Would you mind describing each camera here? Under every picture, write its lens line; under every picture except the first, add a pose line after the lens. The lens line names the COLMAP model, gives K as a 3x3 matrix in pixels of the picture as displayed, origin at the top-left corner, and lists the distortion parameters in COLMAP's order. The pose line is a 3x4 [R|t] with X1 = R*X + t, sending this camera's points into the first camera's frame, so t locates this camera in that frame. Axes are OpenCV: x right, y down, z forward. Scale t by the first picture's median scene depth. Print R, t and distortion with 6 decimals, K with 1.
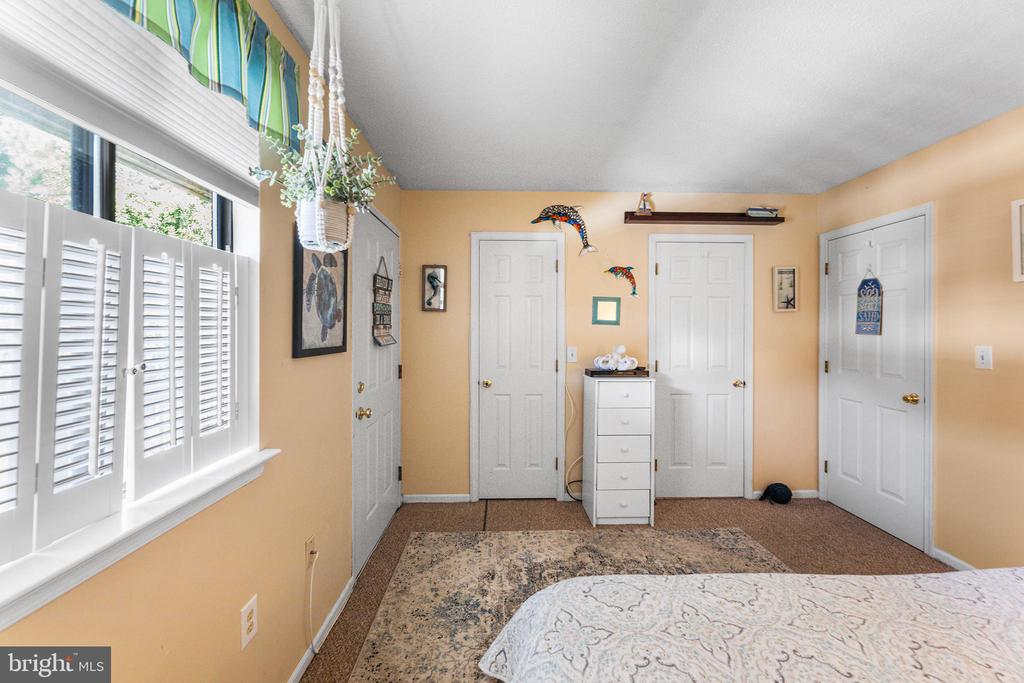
lens RADIAL K [[423.9, 0, 511.8], [0, 423.9, 338.0], [0, 0, 1]] dist [0.000556, 0.000058]
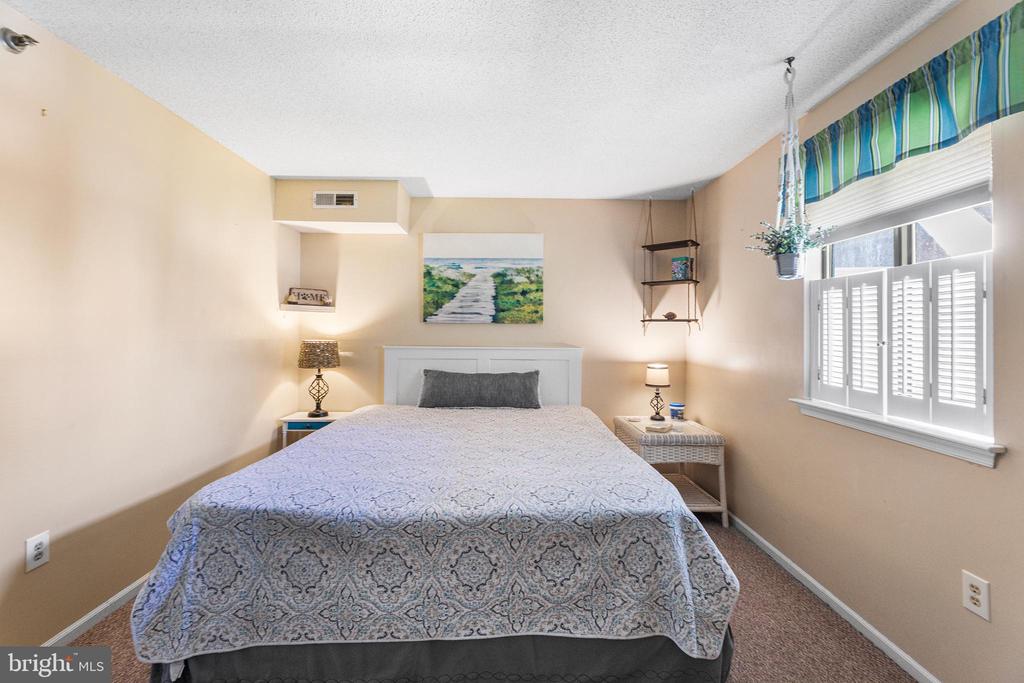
lens RADIAL K [[426.6, 0, 509.2], [0, 426.6, 322.4], [0, 0, 1]] dist [-0.000878, -0.000137]
pose [[-0.999717, -0.005907, 0.023023, 0.340097], [-0.005840, 0.999979, 0.002970, -0.007409], [-0.023040, 0.002834, -0.999731, 1.308221]]
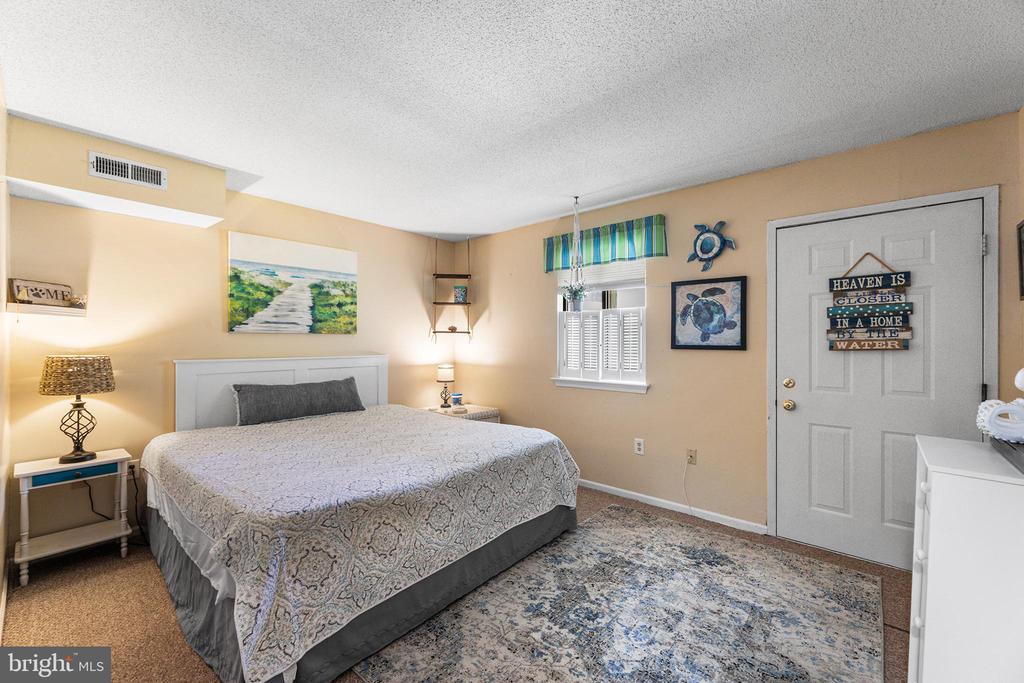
lens RADIAL K [[423.9, 0, 511.8], [0, 423.9, 338.0], [0, 0, 1]] dist [0.000556, 0.000058]
pose [[-0.680551, -0.004315, -0.732688, 1.153144], [-0.016048, 0.999831, 0.009018, -0.008420], [0.732525, 0.017896, -0.680505, 1.368502]]
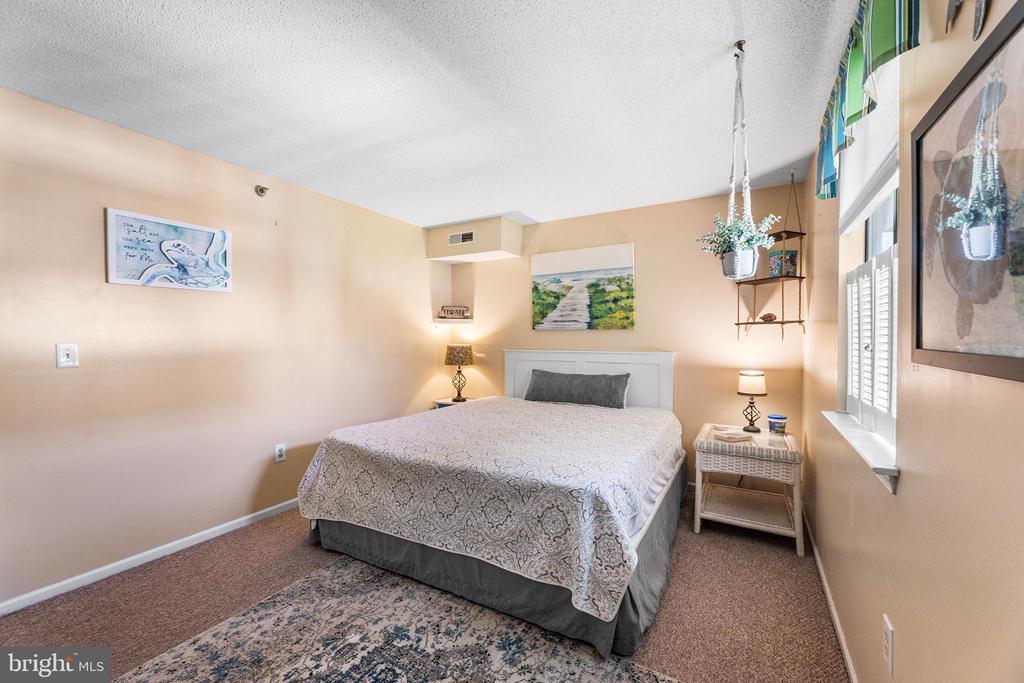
lens RADIAL K [[414.3, 0, 509.9], [0, 414.3, 338.0], [0, 0, 1]] dist [-0.000554, -0.000236]
pose [[-0.846309, 0.001348, 0.532690, -0.245675], [0.014826, 0.999669, 0.021025, -0.004582], [-0.532485, 0.025691, -0.846049, 1.342576]]
